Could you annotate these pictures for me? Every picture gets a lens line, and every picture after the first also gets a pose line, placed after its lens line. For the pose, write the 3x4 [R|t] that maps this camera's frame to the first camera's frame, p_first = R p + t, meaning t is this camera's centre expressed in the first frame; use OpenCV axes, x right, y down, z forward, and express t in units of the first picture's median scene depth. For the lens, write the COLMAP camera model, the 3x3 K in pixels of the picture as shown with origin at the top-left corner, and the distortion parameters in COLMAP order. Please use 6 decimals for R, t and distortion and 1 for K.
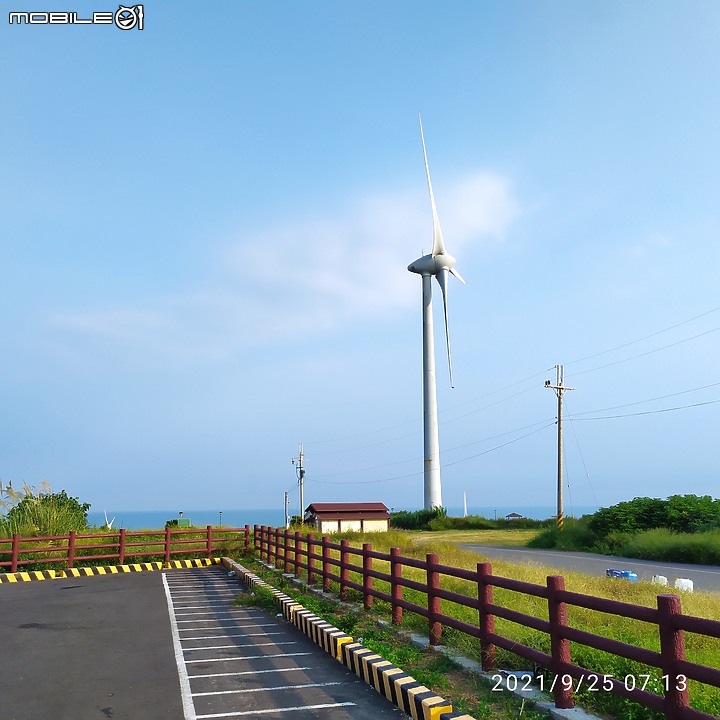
lens RADIAL K [[754.8, 0, 359.7], [0, 754.8, 326.1], [0, 0, 1]] dist [-0.000713, -0.000814]
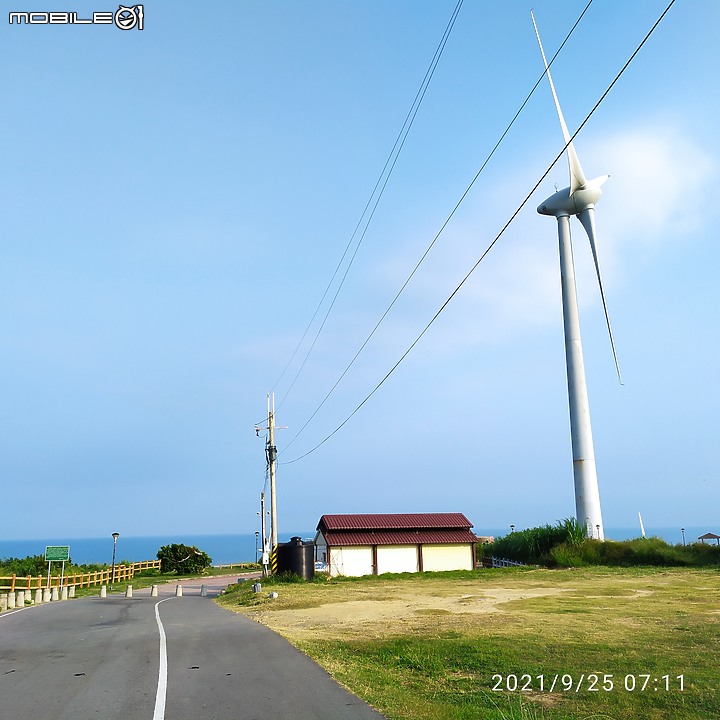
lens RADIAL K [[754.8, 0, 359.7], [0, 754.8, 326.1], [0, 0, 1]] dist [-0.000713, -0.000814]
pose [[0.976917, -0.060256, -0.204944, 0.078082], [0.054471, 0.997945, -0.033757, 0.116284], [0.206557, 0.021814, 0.978191, 0.461035]]
